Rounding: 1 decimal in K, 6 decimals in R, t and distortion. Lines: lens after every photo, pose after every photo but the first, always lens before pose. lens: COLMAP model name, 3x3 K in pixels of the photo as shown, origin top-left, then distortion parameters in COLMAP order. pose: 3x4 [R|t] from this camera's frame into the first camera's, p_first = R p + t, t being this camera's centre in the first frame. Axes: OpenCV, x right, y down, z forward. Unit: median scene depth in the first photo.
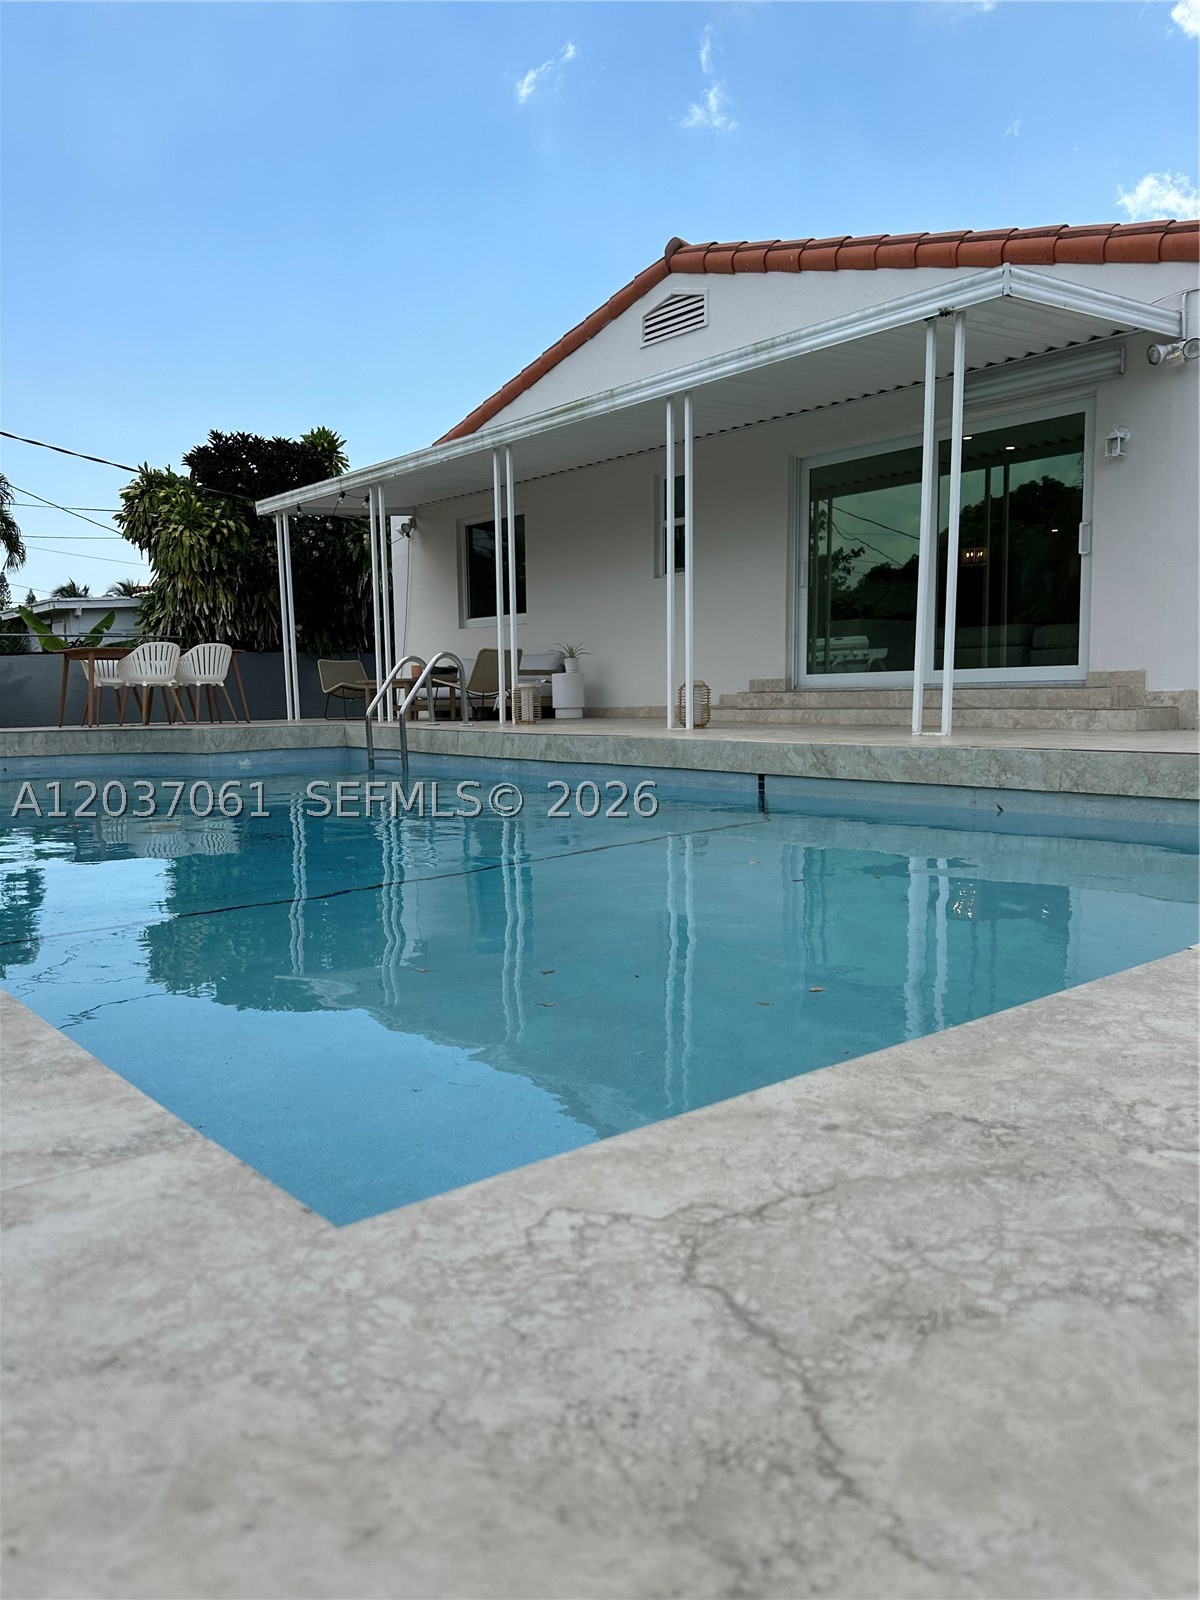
lens RADIAL K [[1125.4, 0, 585.3], [0, 1125.4, 814.4], [0, 0, 1]] dist [0.089492, -0.138005]
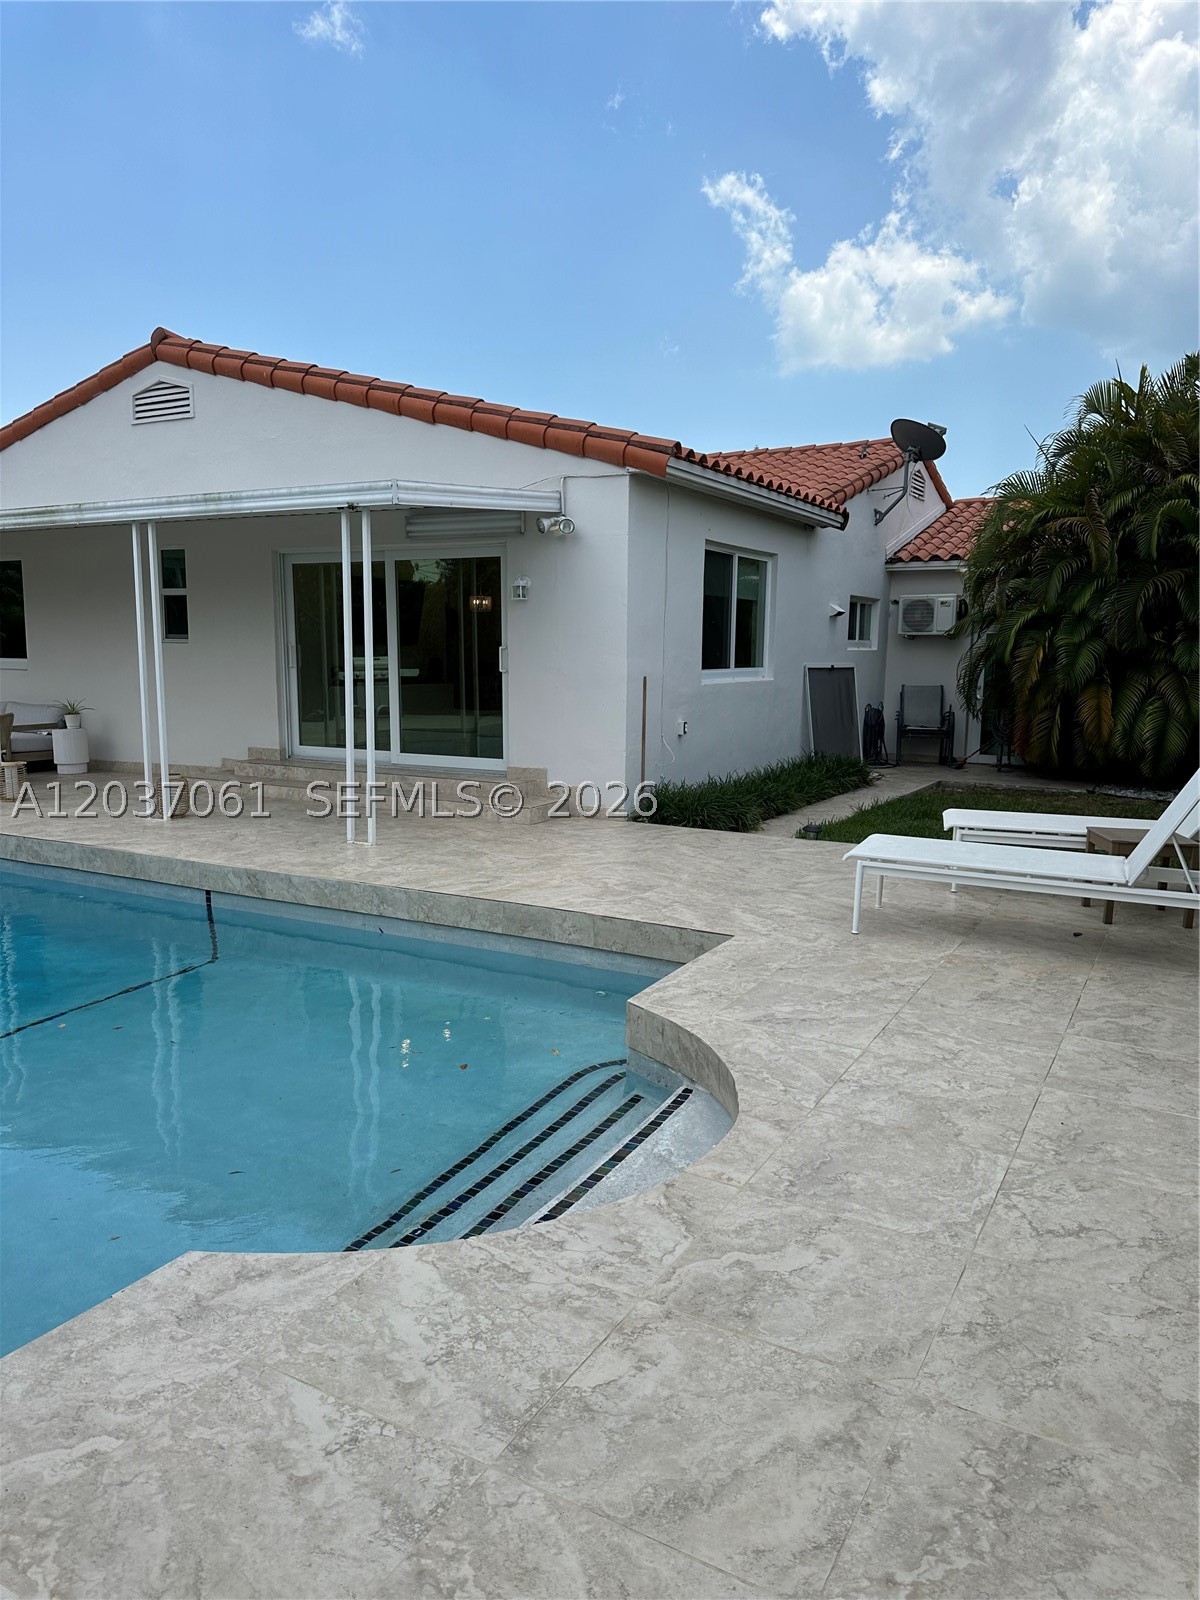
lens RADIAL K [[1118.6, 0, 596.1], [0, 1118.6, 799.6], [0, 0, 1]] dist [0.140076, -0.263259]
pose [[0.937150, -0.031889, 0.347467, 0.113726], [0.021257, 0.999183, 0.034368, -0.142760], [-0.348279, -0.024822, 0.937062, -0.208329]]
